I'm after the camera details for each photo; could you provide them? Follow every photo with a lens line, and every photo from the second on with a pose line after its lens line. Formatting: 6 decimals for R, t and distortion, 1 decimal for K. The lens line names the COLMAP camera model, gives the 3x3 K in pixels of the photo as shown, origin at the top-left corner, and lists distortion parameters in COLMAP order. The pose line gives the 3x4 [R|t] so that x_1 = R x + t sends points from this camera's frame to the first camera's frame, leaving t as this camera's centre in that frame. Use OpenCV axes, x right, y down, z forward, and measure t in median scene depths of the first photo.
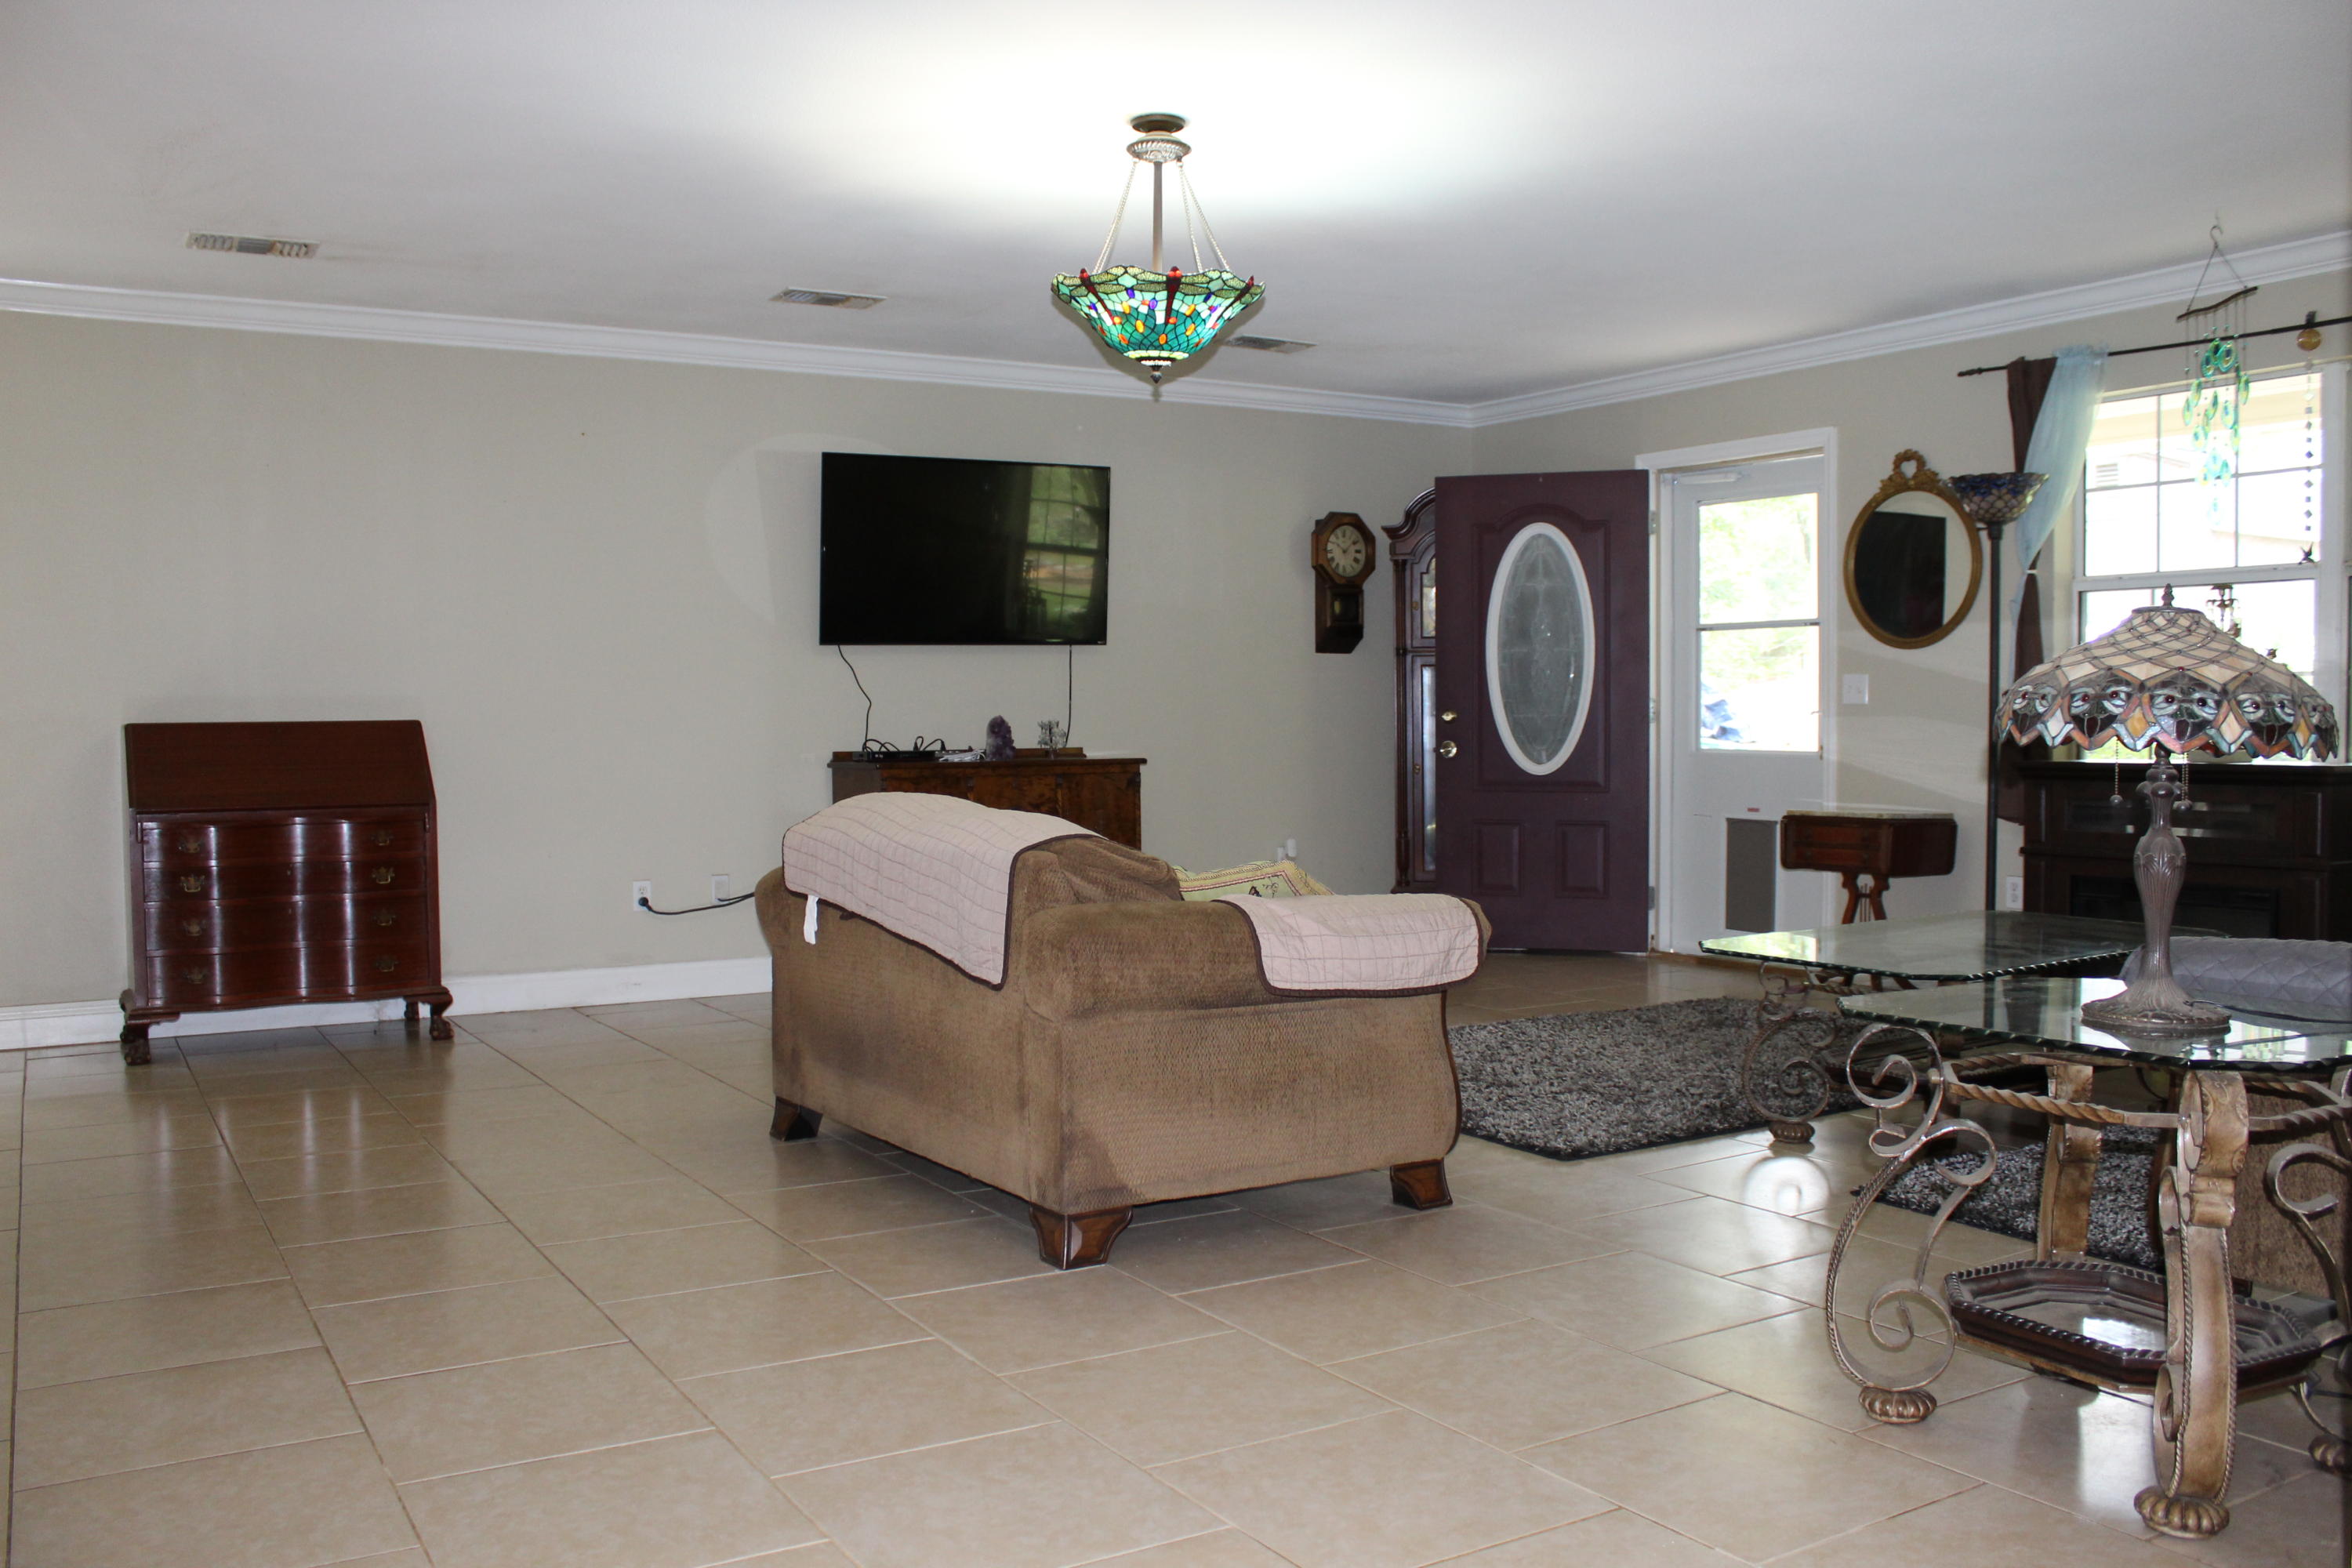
lens RADIAL K [[1955.0, 0, 1176.0], [0, 1955.0, 784.0], [0, 0, 1]] dist [-0.161723, 0.130944]
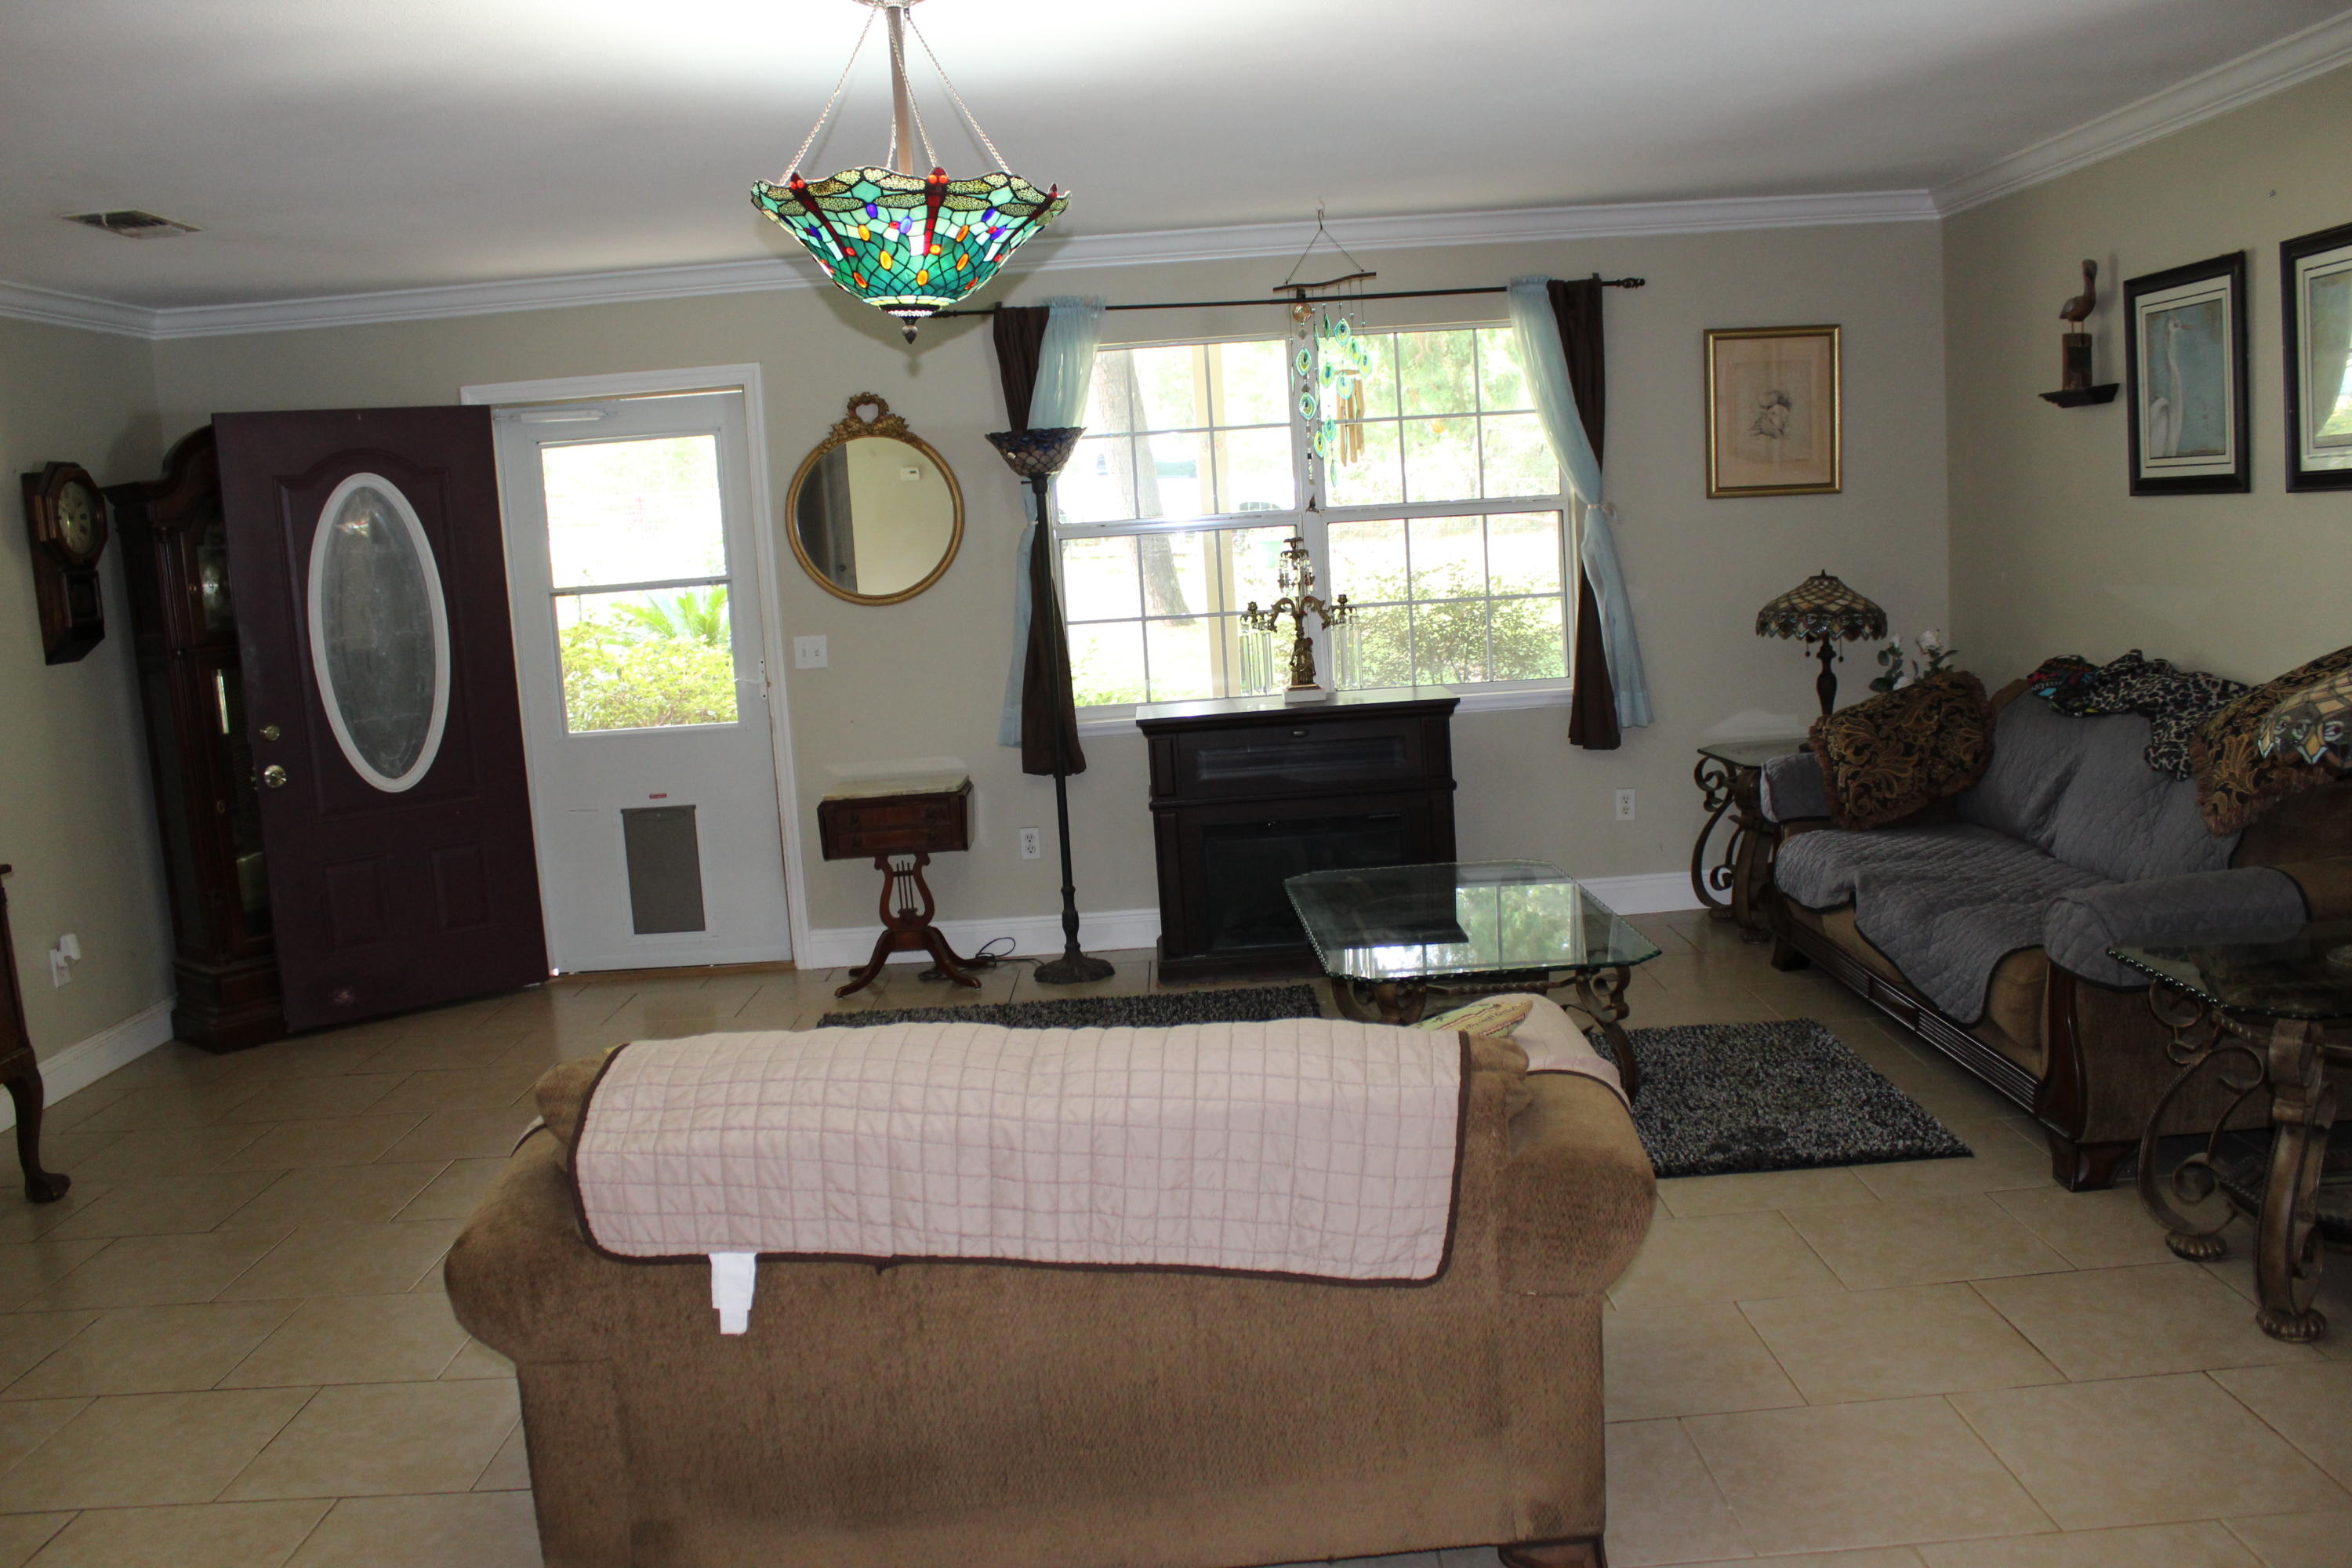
lens RADIAL K [[1955.0, 0, 1176.0], [0, 1955.0, 784.0], [0, 0, 1]] dist [-0.161723, 0.130944]
pose [[0.514212, -0.147354, 0.844910, -0.387427], [0.090478, 0.988953, 0.117411, -0.088747], [-0.852878, 0.016072, 0.521863, 0.404122]]
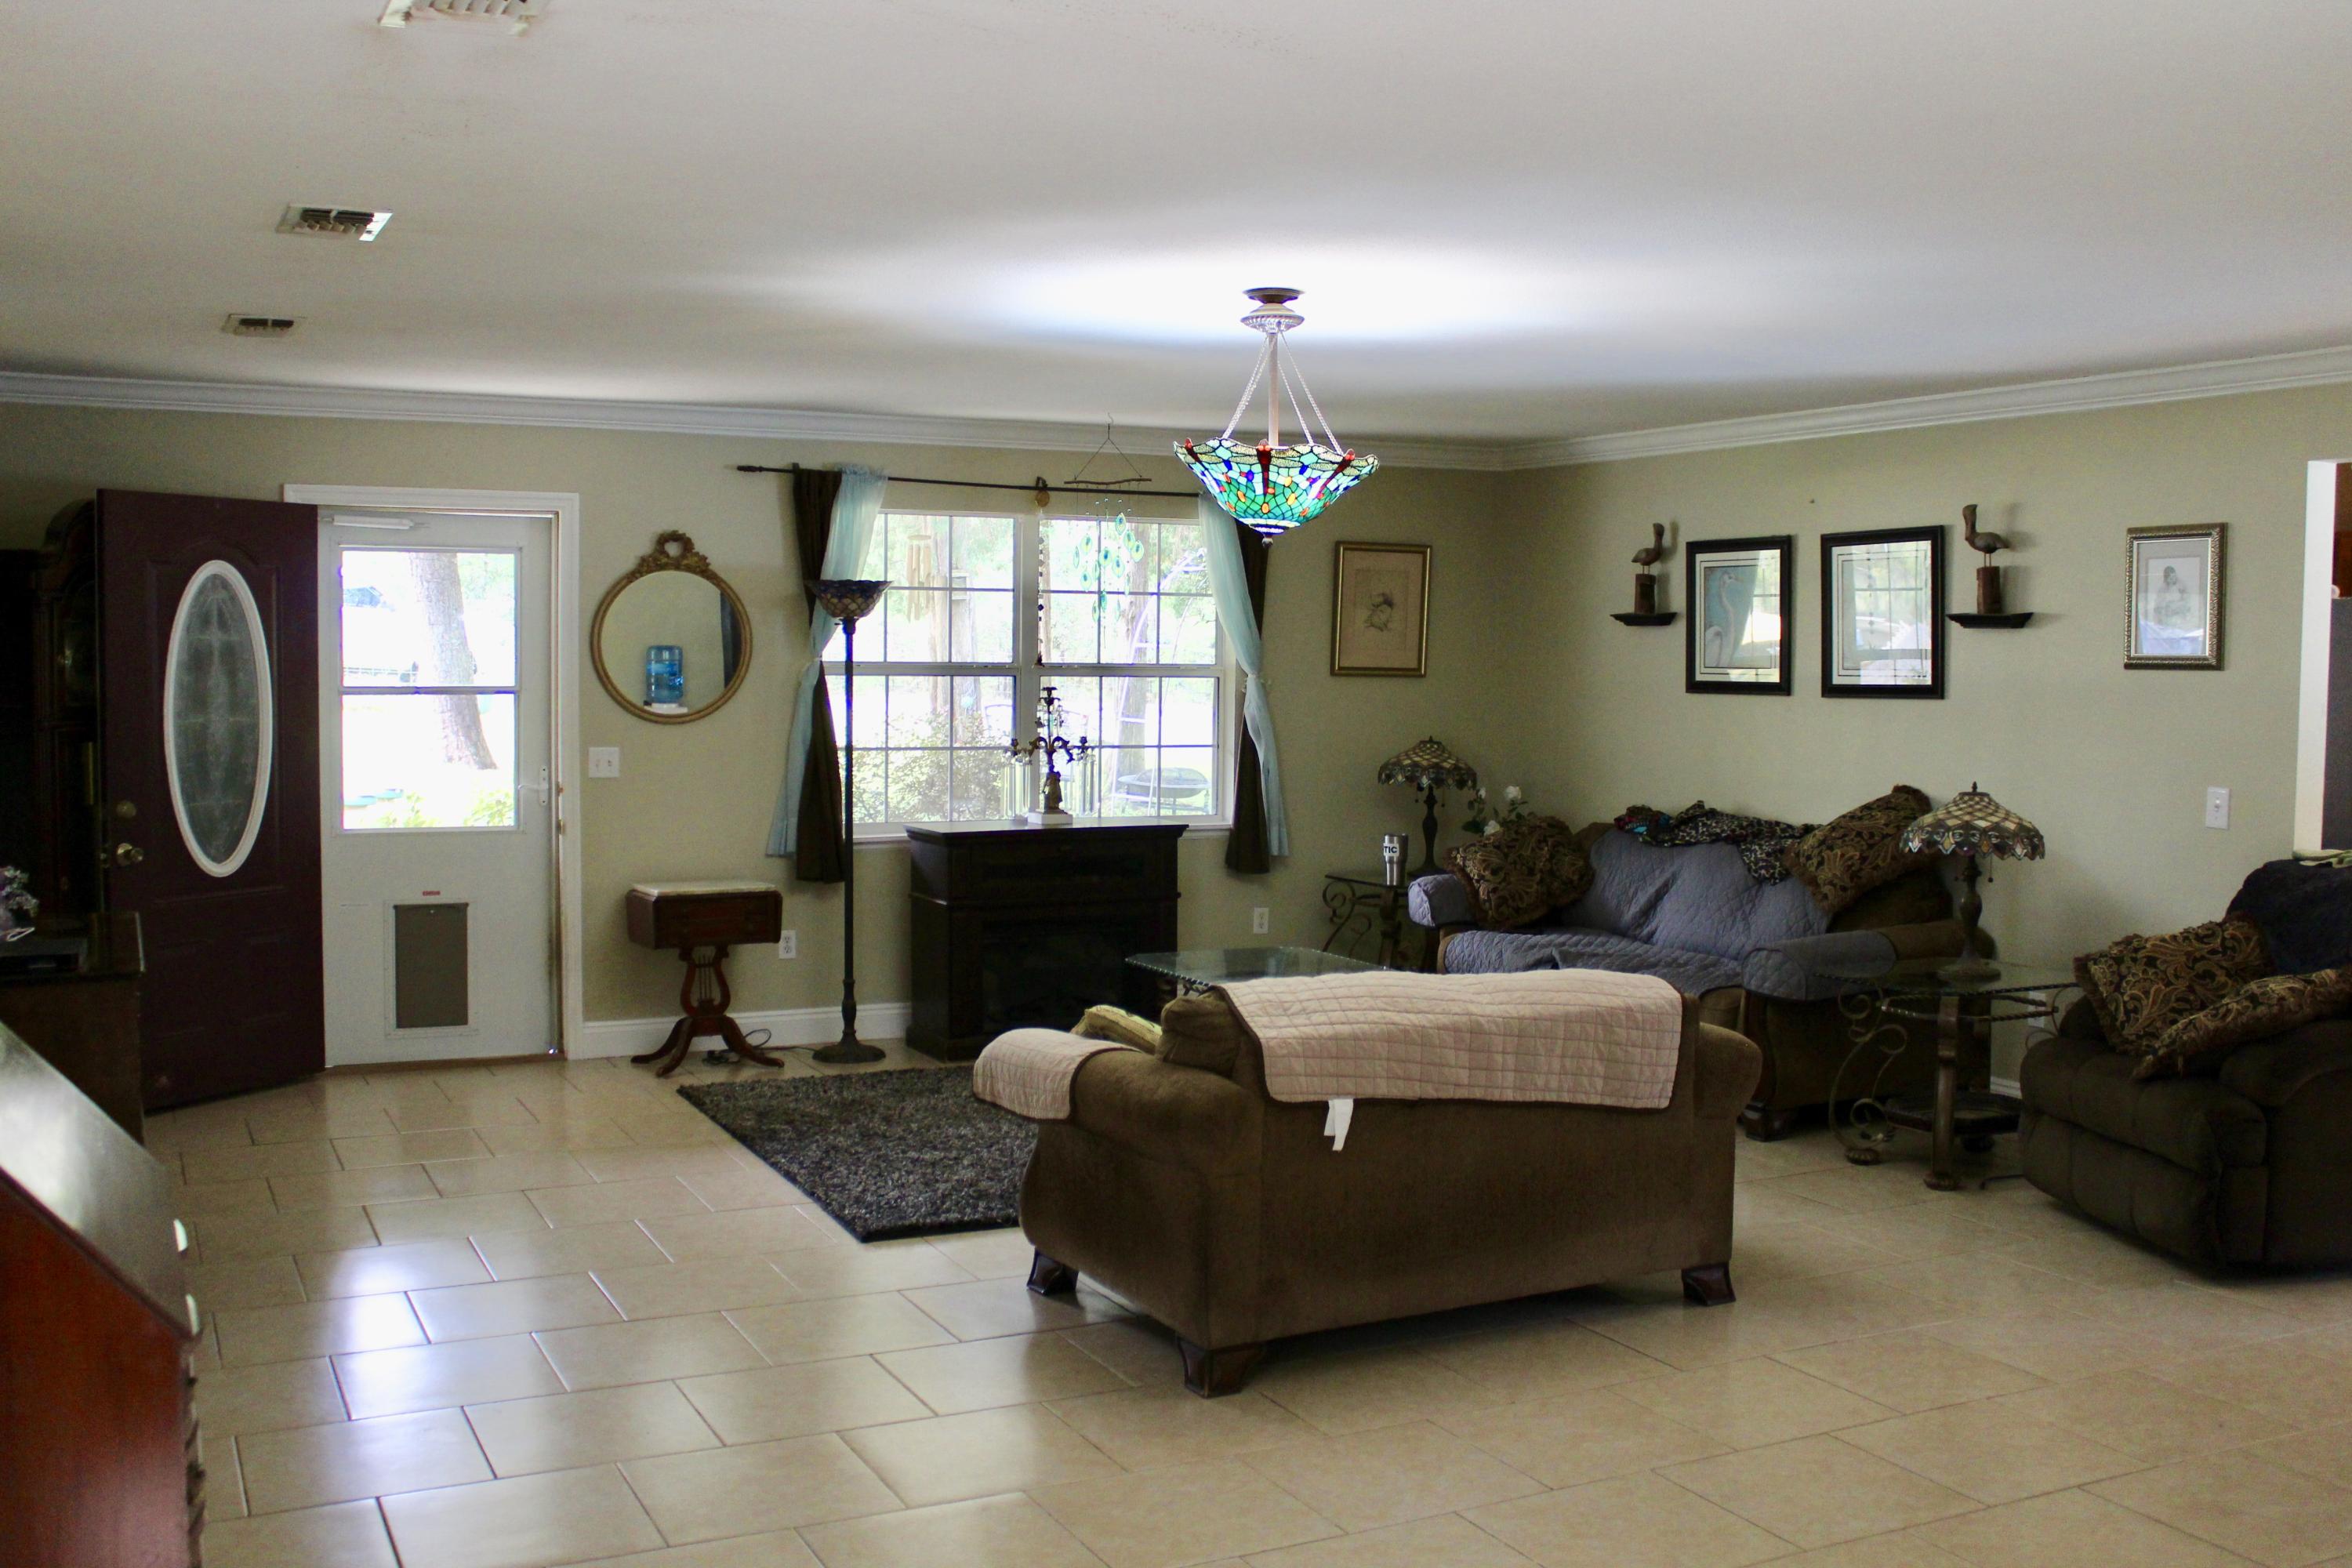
lens RADIAL K [[2251.3, 0, 1176.0], [0, 2251.3, 784.0], [0, 0, 1]] dist [-0.106346, 0.017056]
pose [[0.087520, -0.056102, 0.994582, -0.852029], [0.022538, 0.998269, 0.054327, -0.104233], [-0.995908, 0.017661, 0.088633, 0.664459]]
